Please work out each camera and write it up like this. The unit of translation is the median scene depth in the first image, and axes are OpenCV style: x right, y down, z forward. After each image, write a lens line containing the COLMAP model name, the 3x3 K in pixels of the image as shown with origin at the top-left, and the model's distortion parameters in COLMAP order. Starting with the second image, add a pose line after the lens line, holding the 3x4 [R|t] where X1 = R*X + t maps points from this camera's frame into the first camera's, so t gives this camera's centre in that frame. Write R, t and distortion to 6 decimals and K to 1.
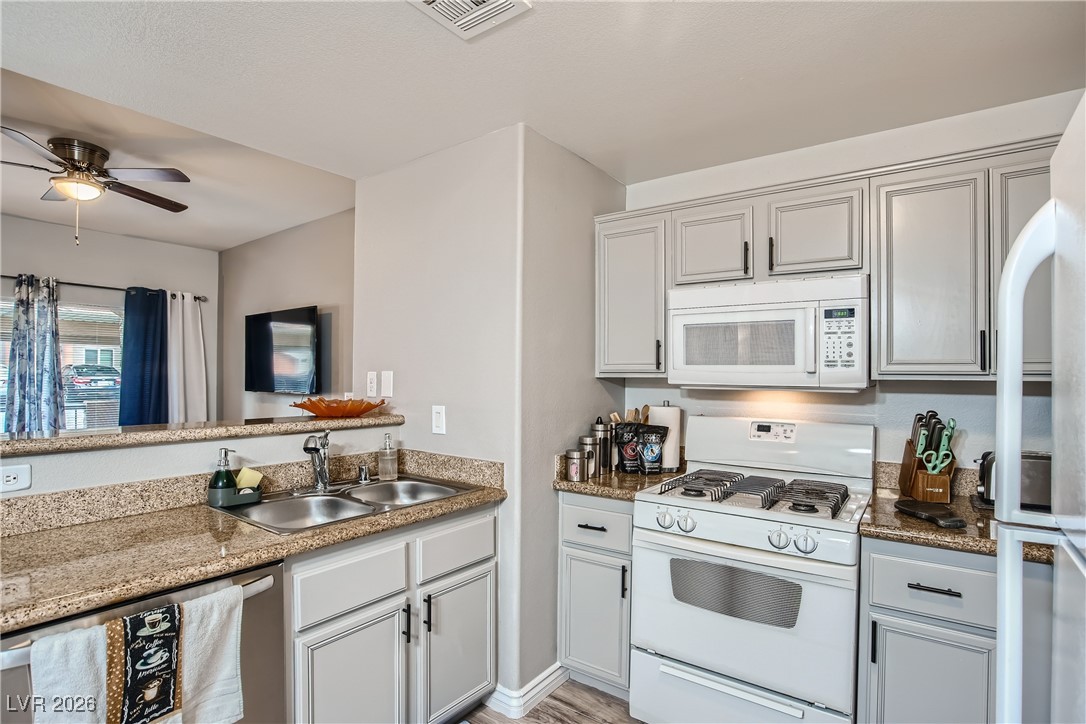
lens RADIAL K [[544.6, 0, 539.8], [0, 544.6, 374.5], [0, 0, 1]] dist [-0.077976, 0.037409]
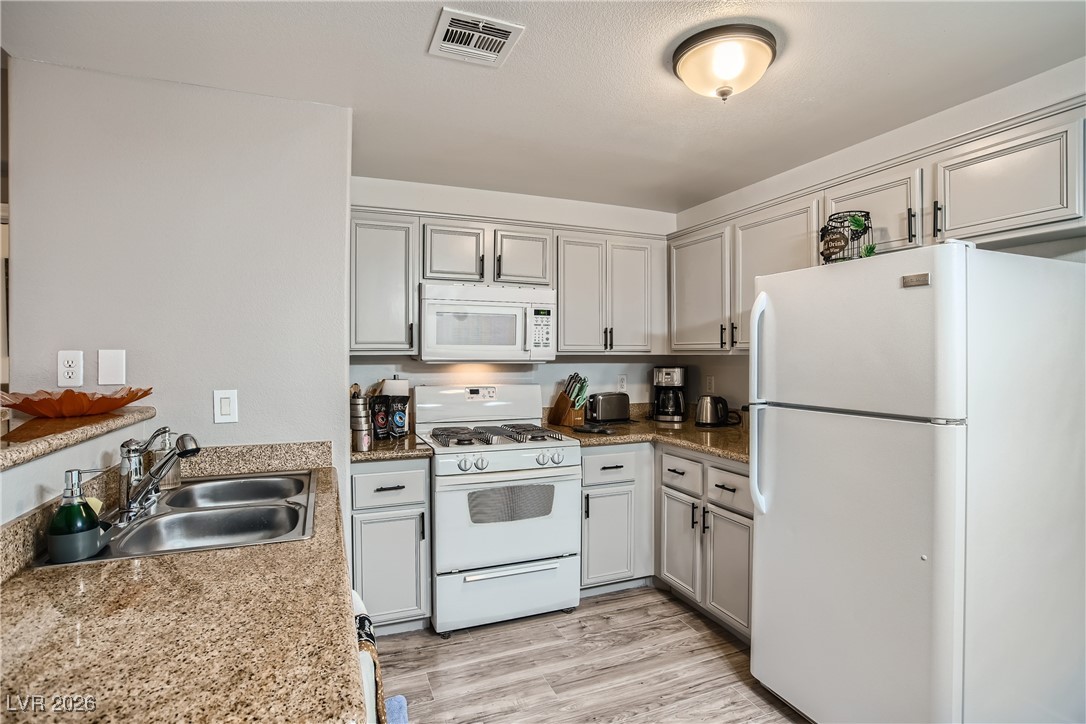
lens RADIAL K [[544.1, 0, 548.0], [0, 544.1, 357.9], [0, 0, 1]] dist [-0.081721, 0.039426]
pose [[0.509032, -0.012860, 0.860652, -0.682547], [0.001075, 0.999897, 0.014305, -0.004087], [-0.860747, -0.006357, 0.508993, 0.147623]]
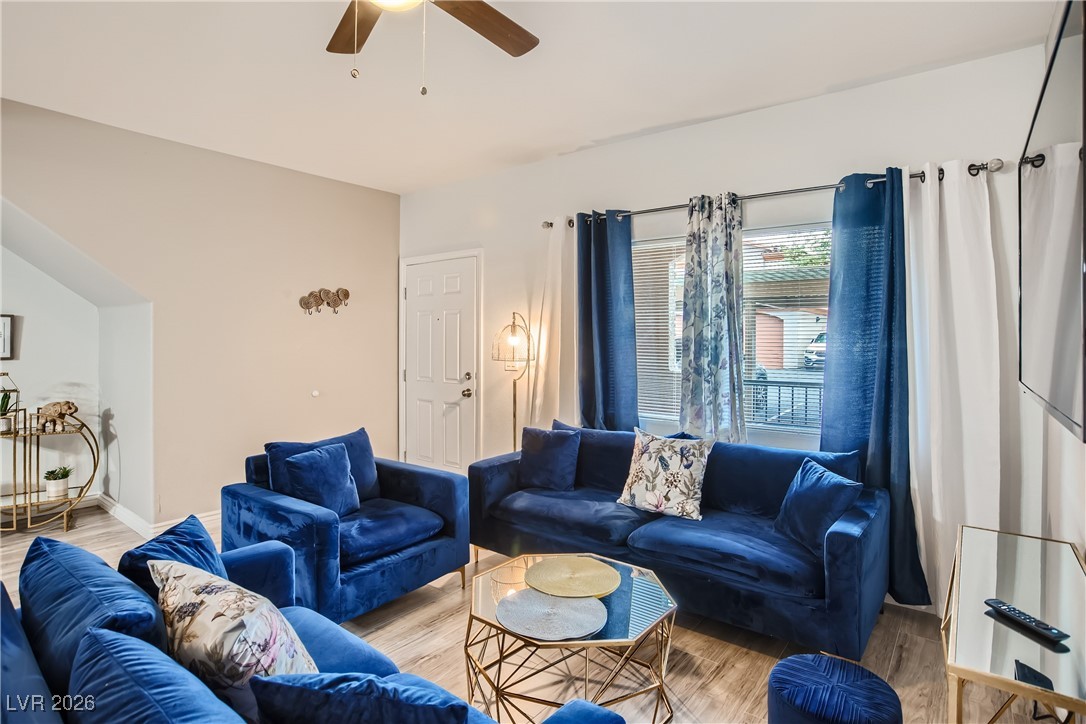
lens RADIAL K [[562.8, 0, 541.8], [0, 562.8, 338.2], [0, 0, 1]] dist [-0.081631, 0.036370]
pose [[-0.017392, -0.005523, -0.999833, -0.435863], [-0.001988, 0.999983, -0.005490, 0.006002], [0.999847, 0.001892, -0.017402, 1.507232]]
